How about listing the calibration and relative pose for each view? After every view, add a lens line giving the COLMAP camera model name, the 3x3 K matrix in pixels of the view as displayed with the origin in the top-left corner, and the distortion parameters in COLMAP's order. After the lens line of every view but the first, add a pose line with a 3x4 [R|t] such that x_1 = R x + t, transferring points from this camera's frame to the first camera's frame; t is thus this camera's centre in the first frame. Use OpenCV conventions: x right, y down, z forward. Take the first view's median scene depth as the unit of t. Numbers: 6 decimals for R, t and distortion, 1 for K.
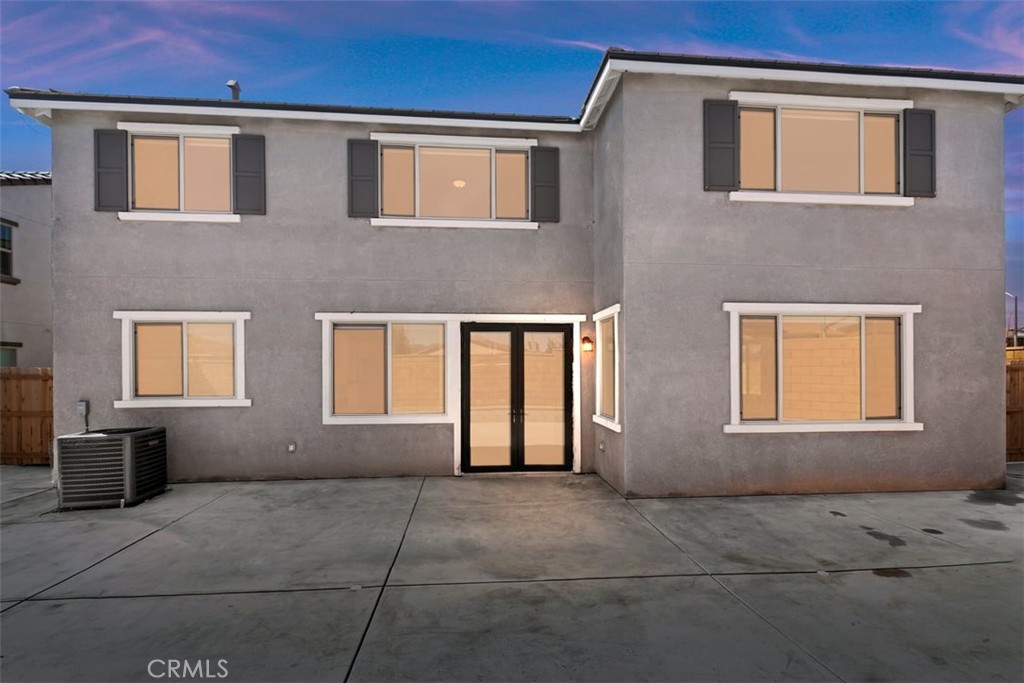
lens RADIAL K [[464.1, 0, 510.0], [0, 464.1, 370.2], [0, 0, 1]] dist [-0.000079, 0.000112]
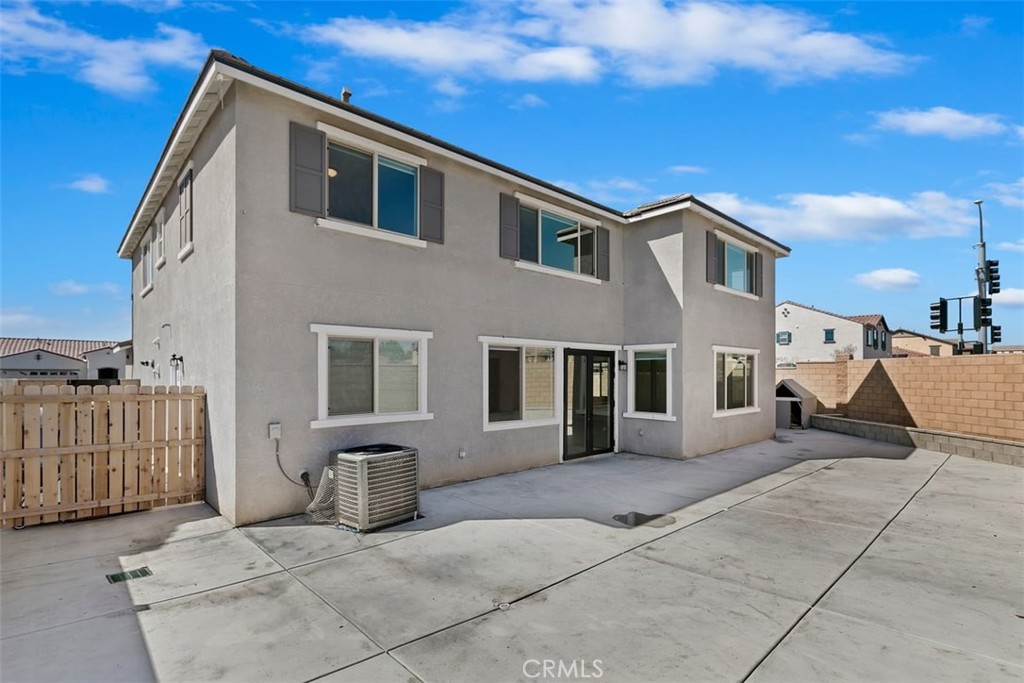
lens RADIAL K [[479.0, 0, 489.3], [0, 479.0, 371.0], [0, 0, 1]] dist [-0.001138, -0.000165]
pose [[0.802617, 0.006177, 0.596463, -1.114864], [-0.002847, 0.999975, -0.006525, -0.027811], [-0.596488, 0.003539, 0.802614, 0.024528]]
